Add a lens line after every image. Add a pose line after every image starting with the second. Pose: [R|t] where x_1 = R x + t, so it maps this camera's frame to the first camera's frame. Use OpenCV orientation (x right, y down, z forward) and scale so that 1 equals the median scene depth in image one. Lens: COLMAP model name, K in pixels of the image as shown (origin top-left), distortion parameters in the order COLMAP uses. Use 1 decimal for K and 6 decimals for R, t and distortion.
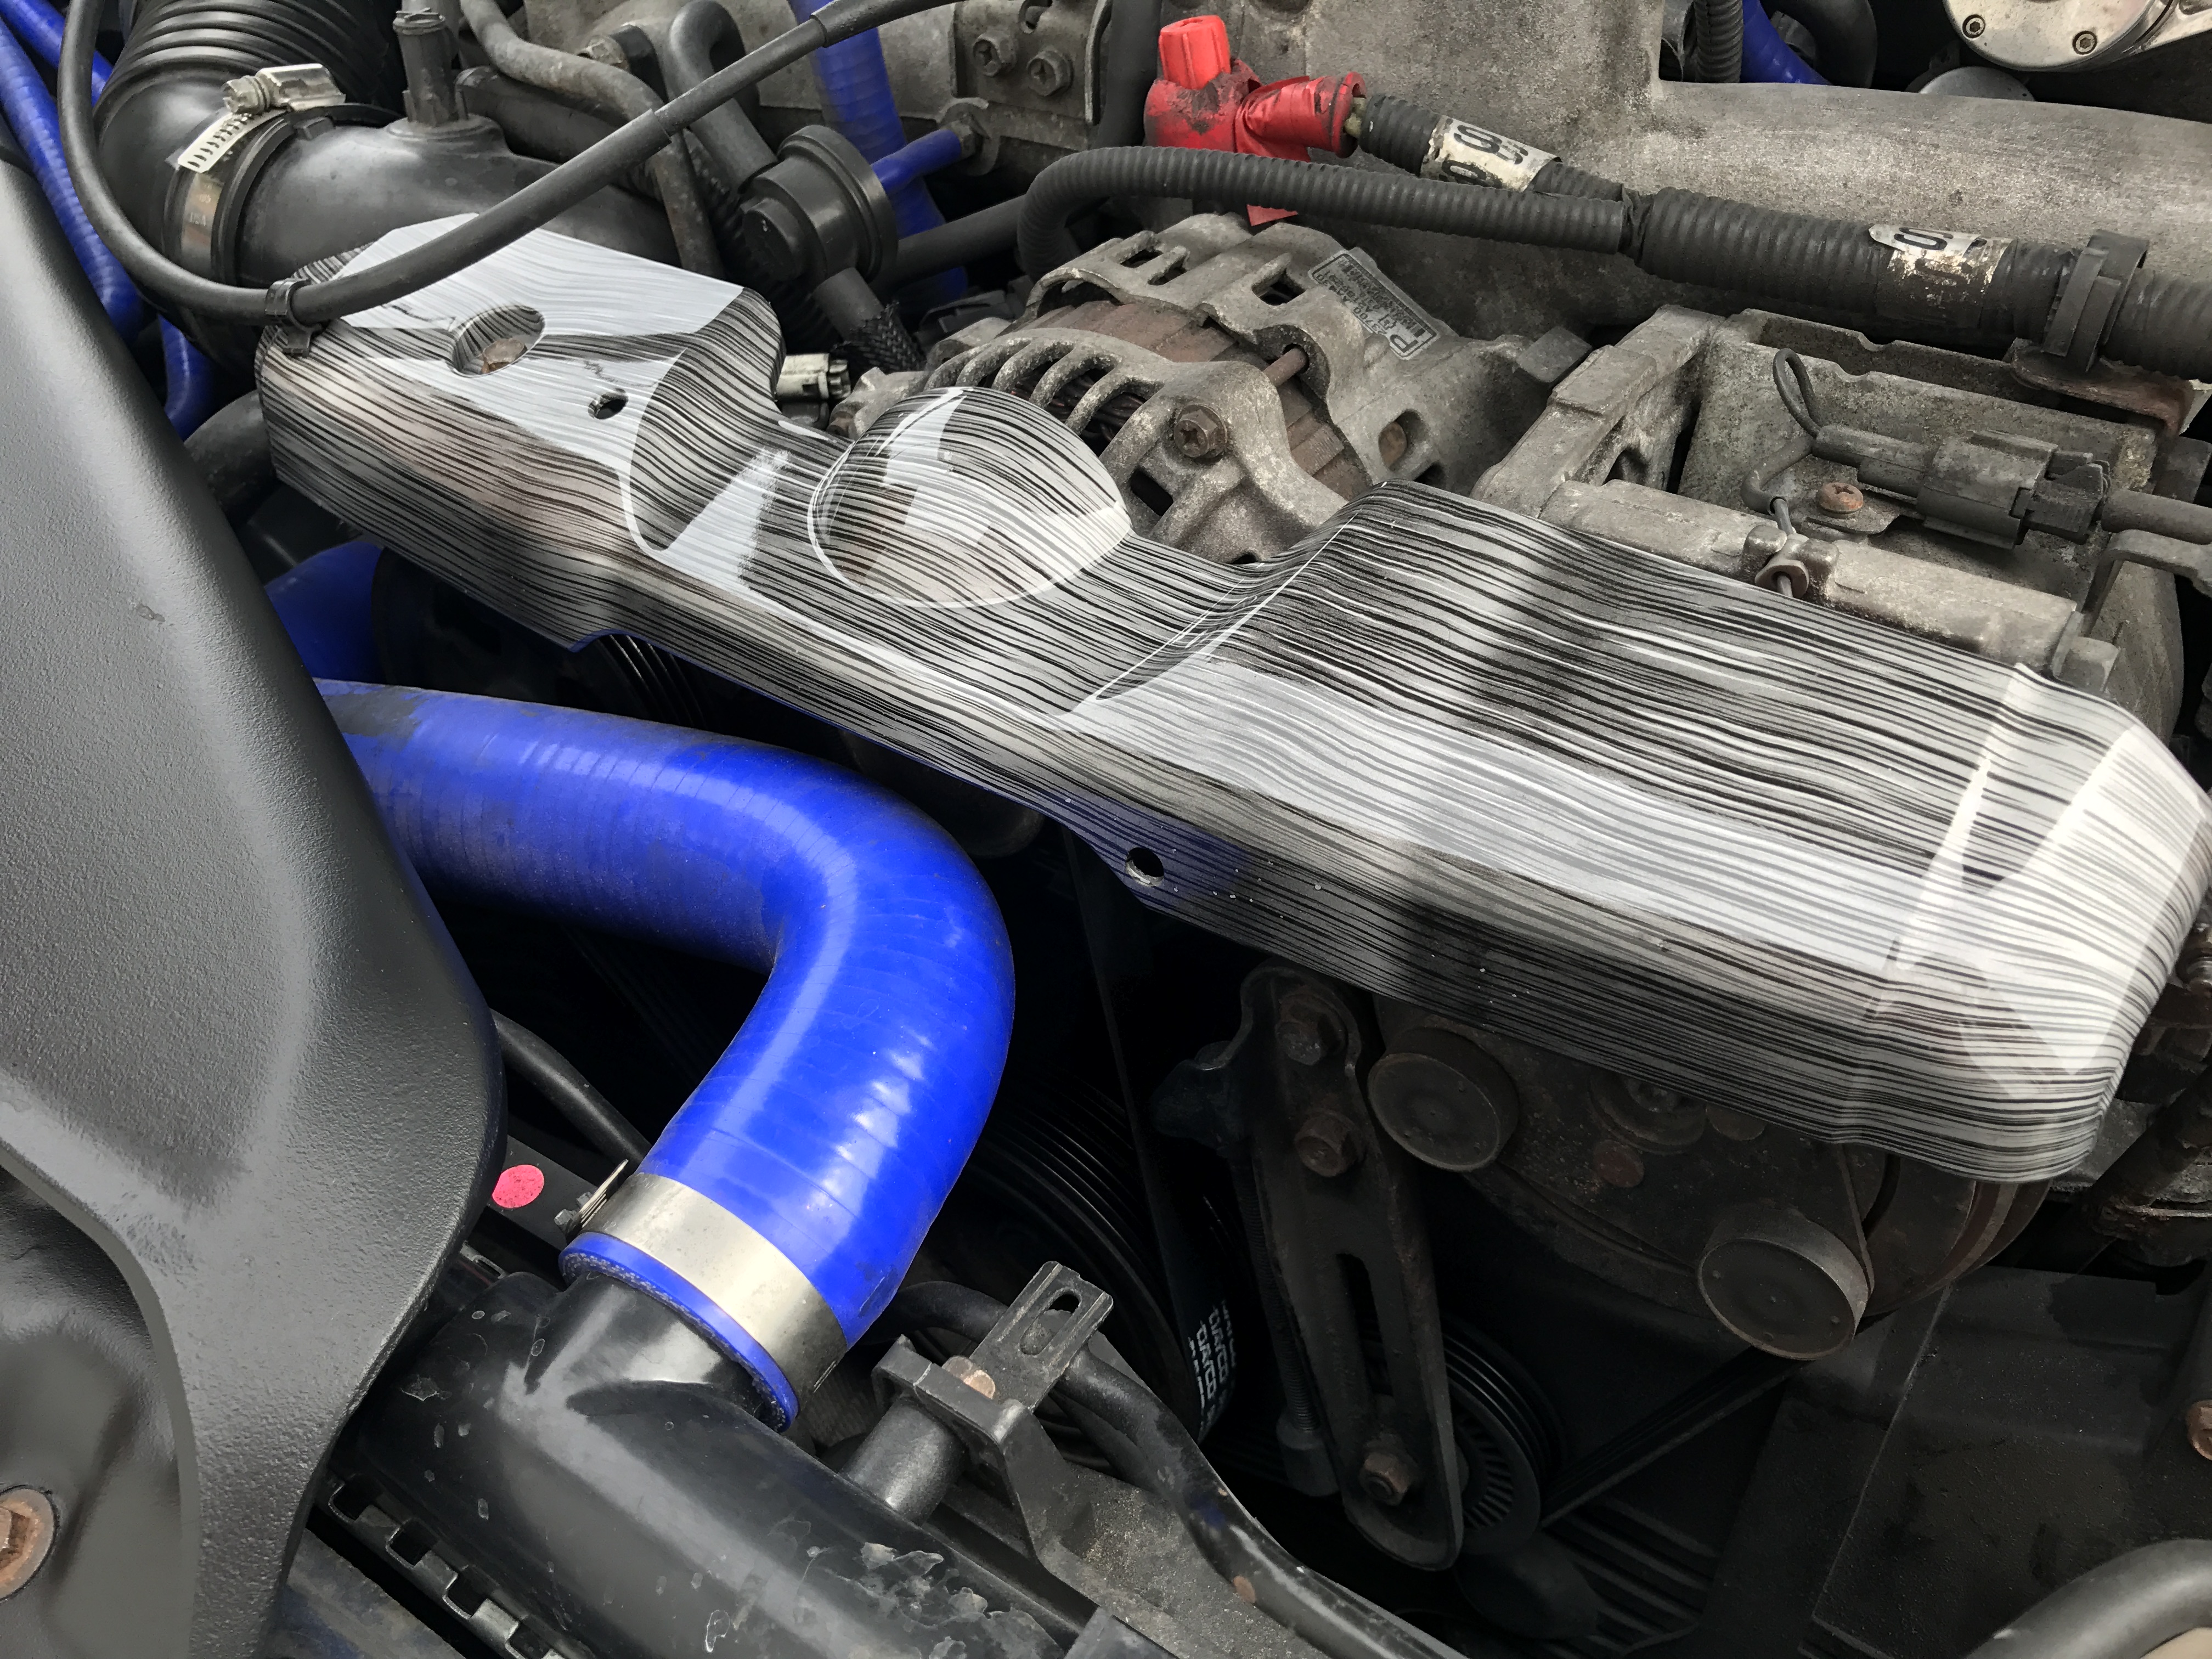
lens RADIAL K [[1845.8, 0, 1095.4], [0, 1845.8, 827.0], [0, 0, 1]] dist [0.022566, -0.027281]
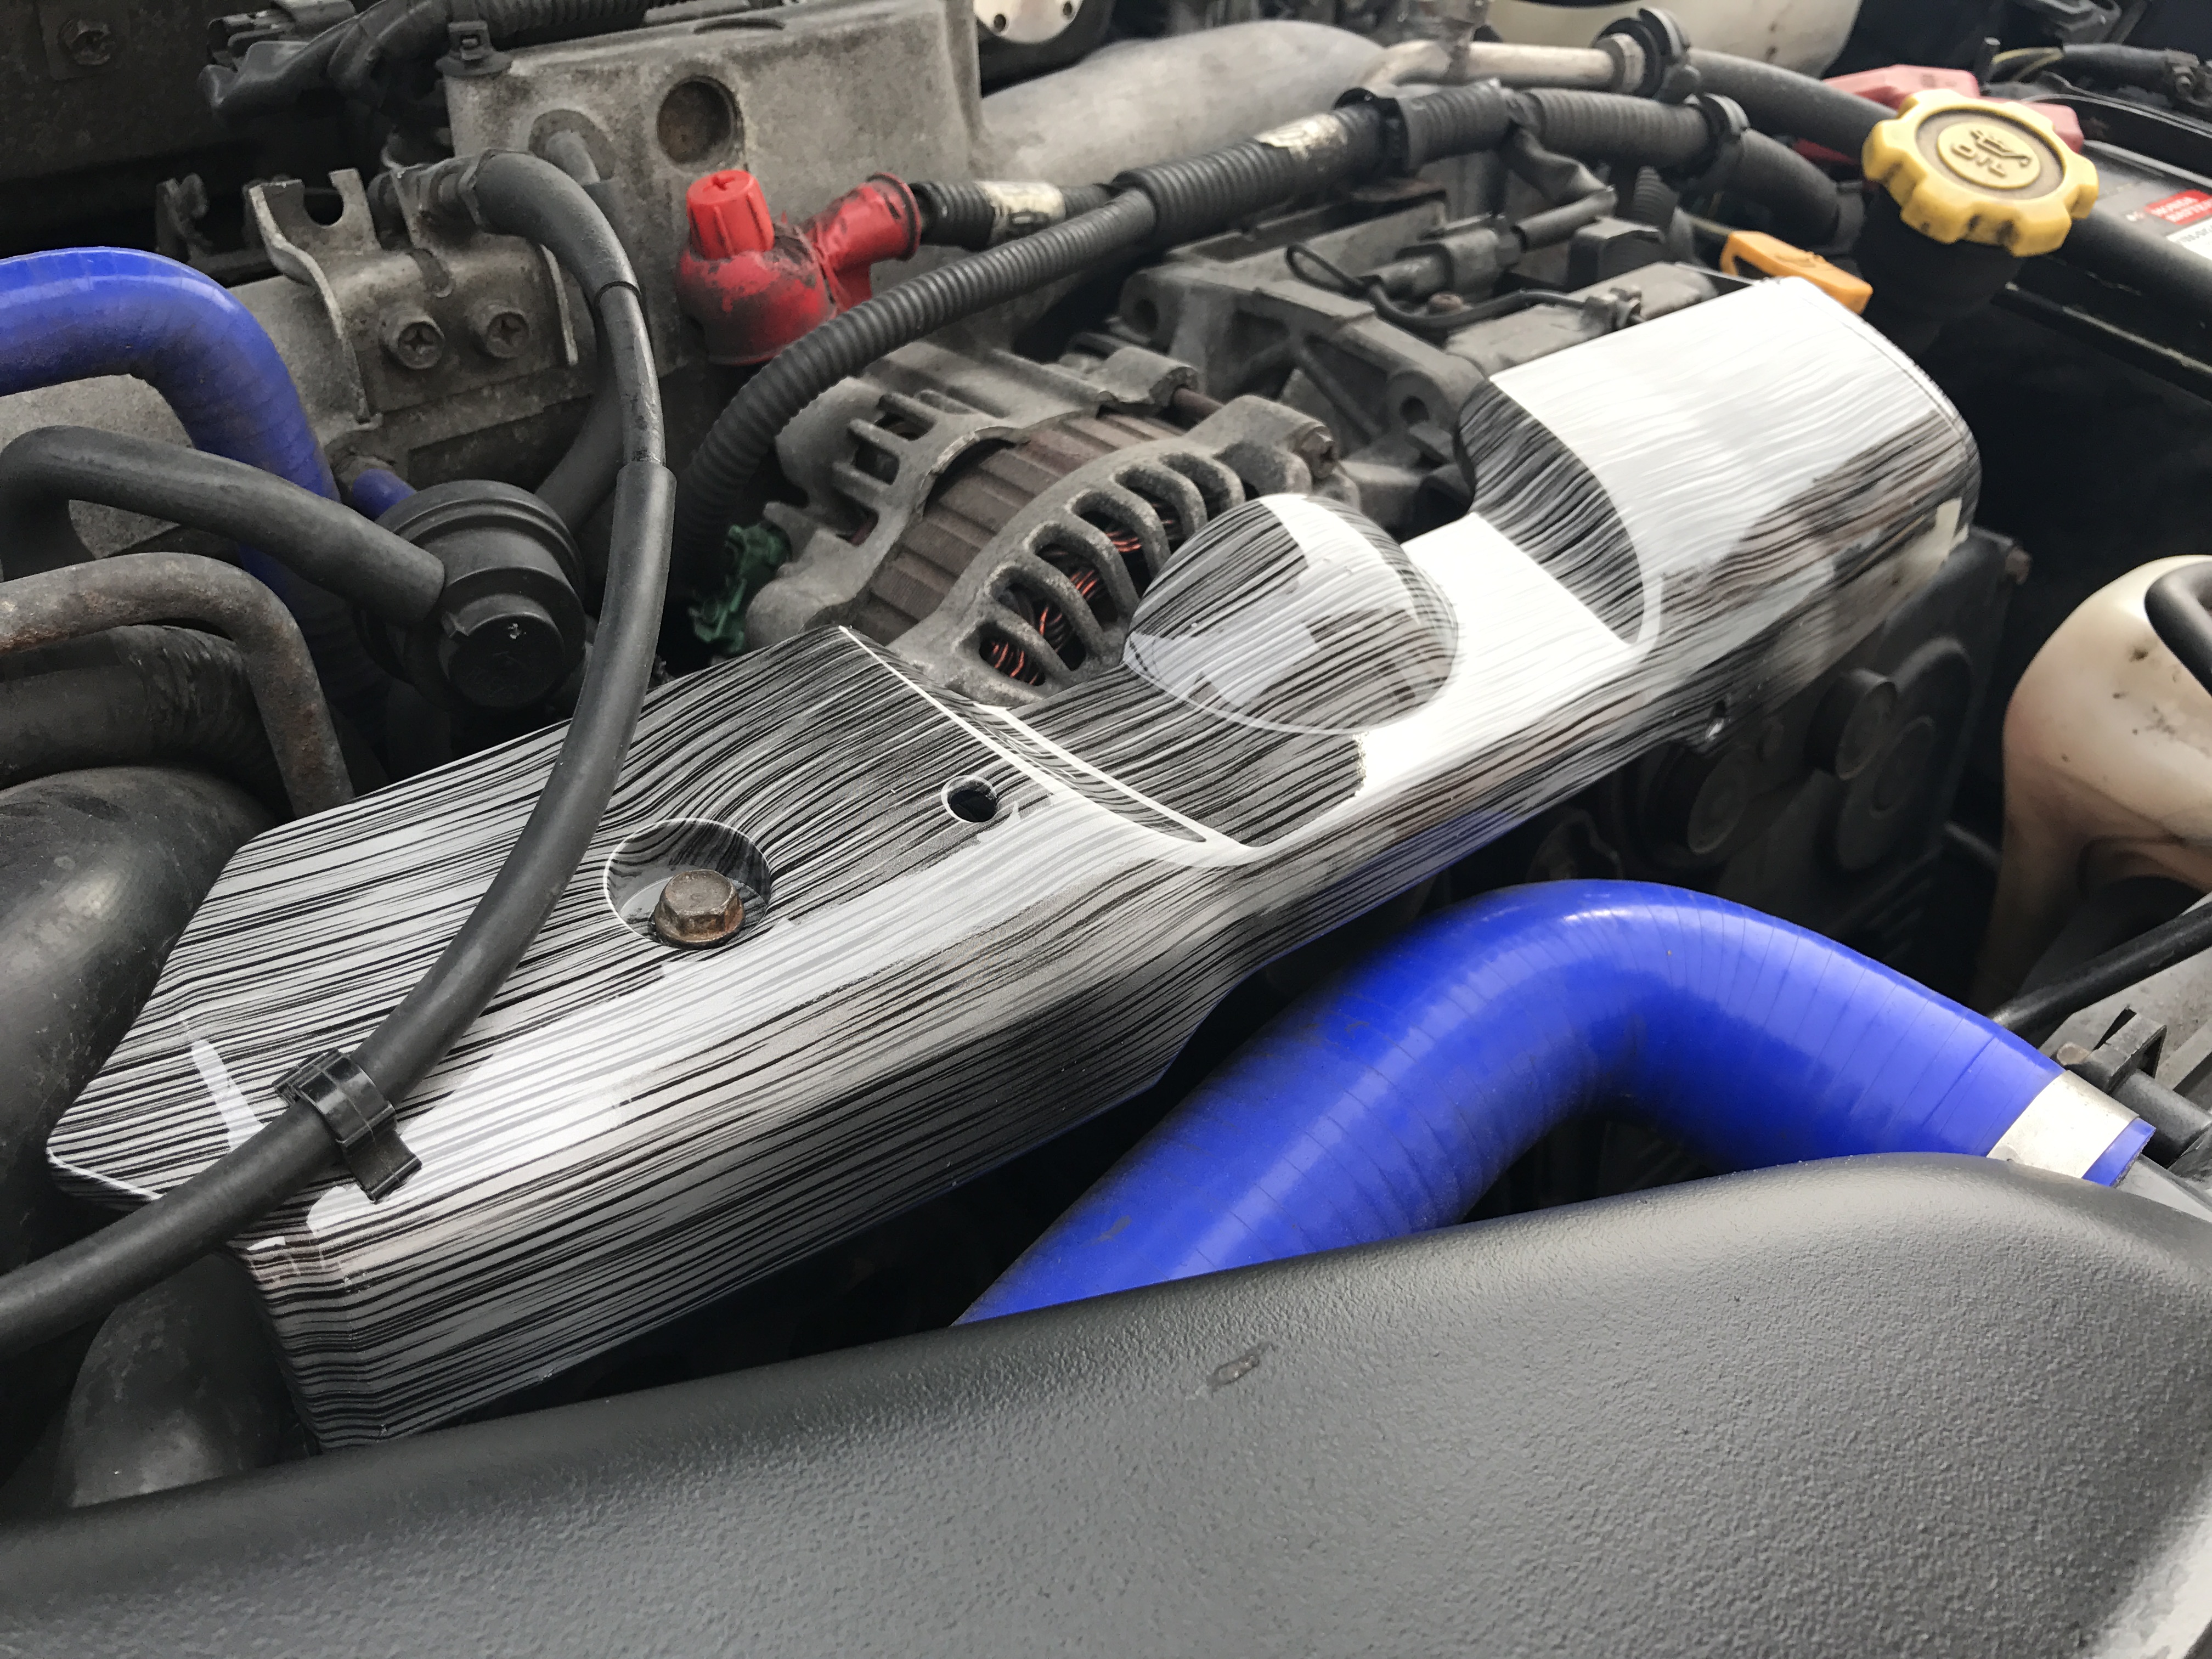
lens RADIAL K [[1845.8, 0, 1105.8], [0, 1845.8, 812.7], [0, 0, 1]] dist [0.022566, -0.027281]
pose [[0.252824, -0.529636, 0.809670, -0.864782], [0.604998, 0.739606, 0.294890, -0.422799], [-0.755021, 0.415294, 0.507419, 0.642261]]
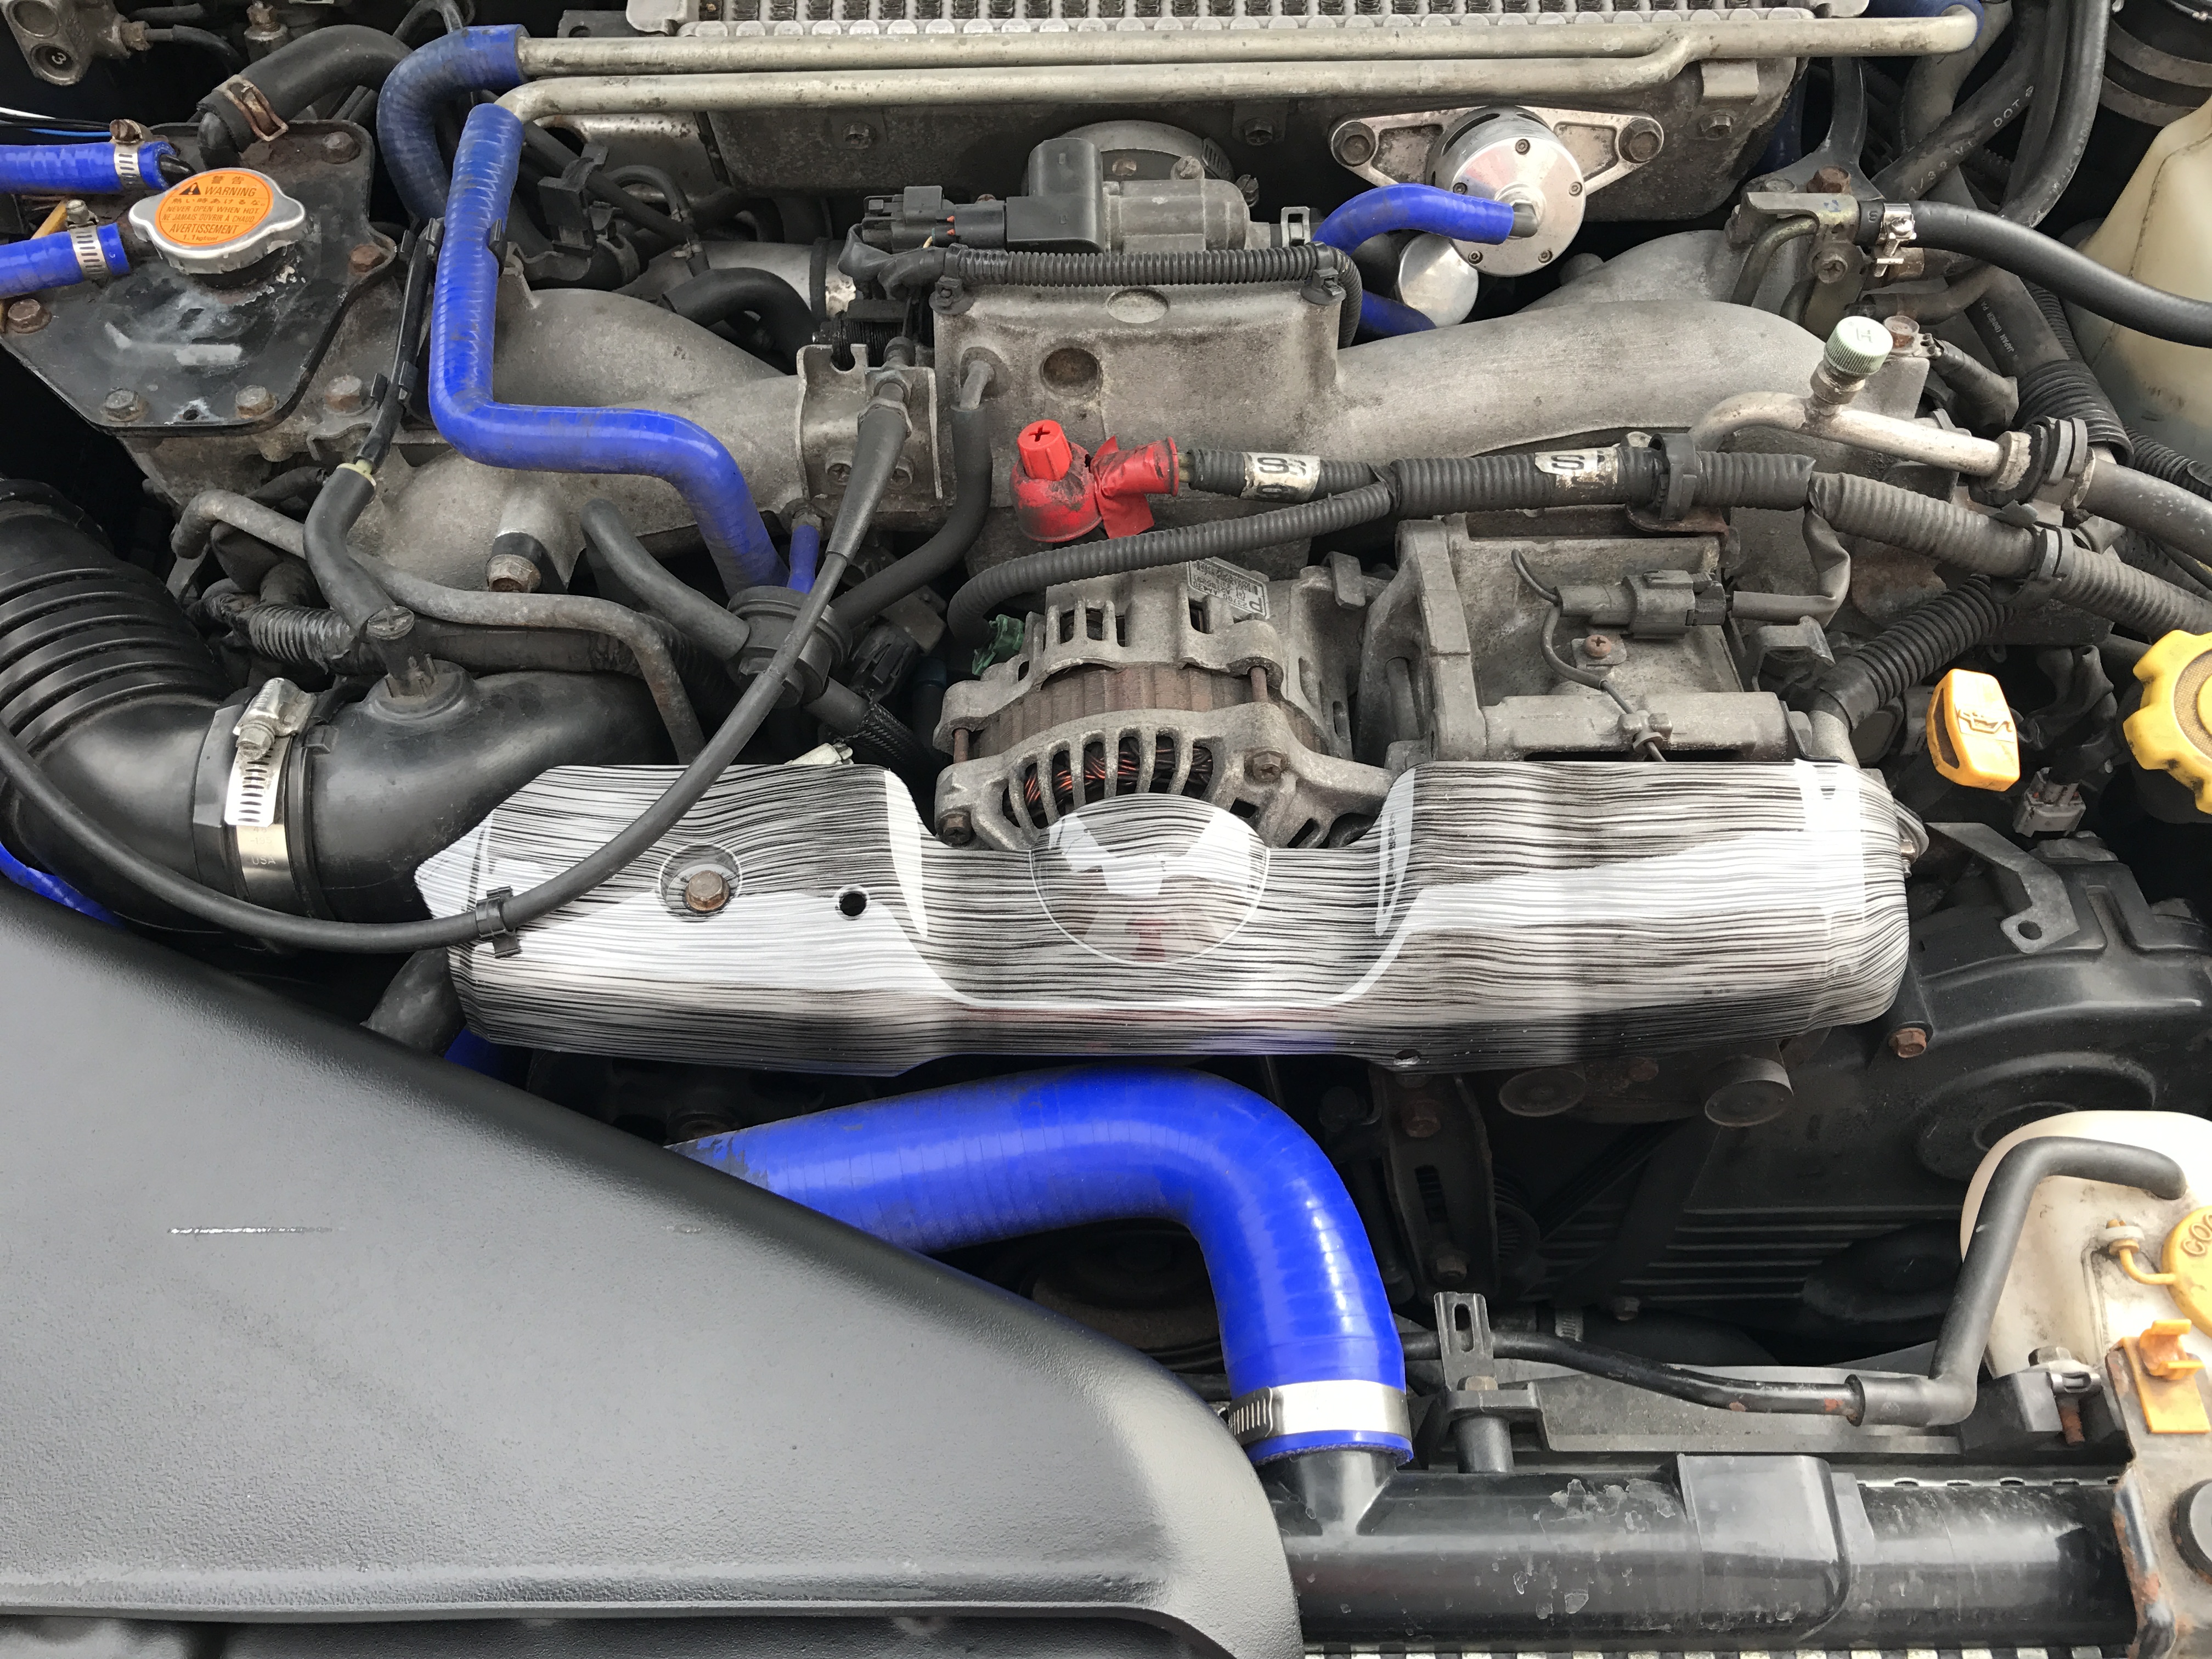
lens RADIAL K [[1845.8, 0, 1102.2], [0, 1845.8, 835.5], [0, 0, 1]] dist [0.022566, -0.027281]
pose [[0.819413, -0.426369, 0.383108, -0.633929], [0.353225, 0.901977, 0.248333, -0.565495], [-0.451436, -0.068164, 0.889696, -0.264219]]
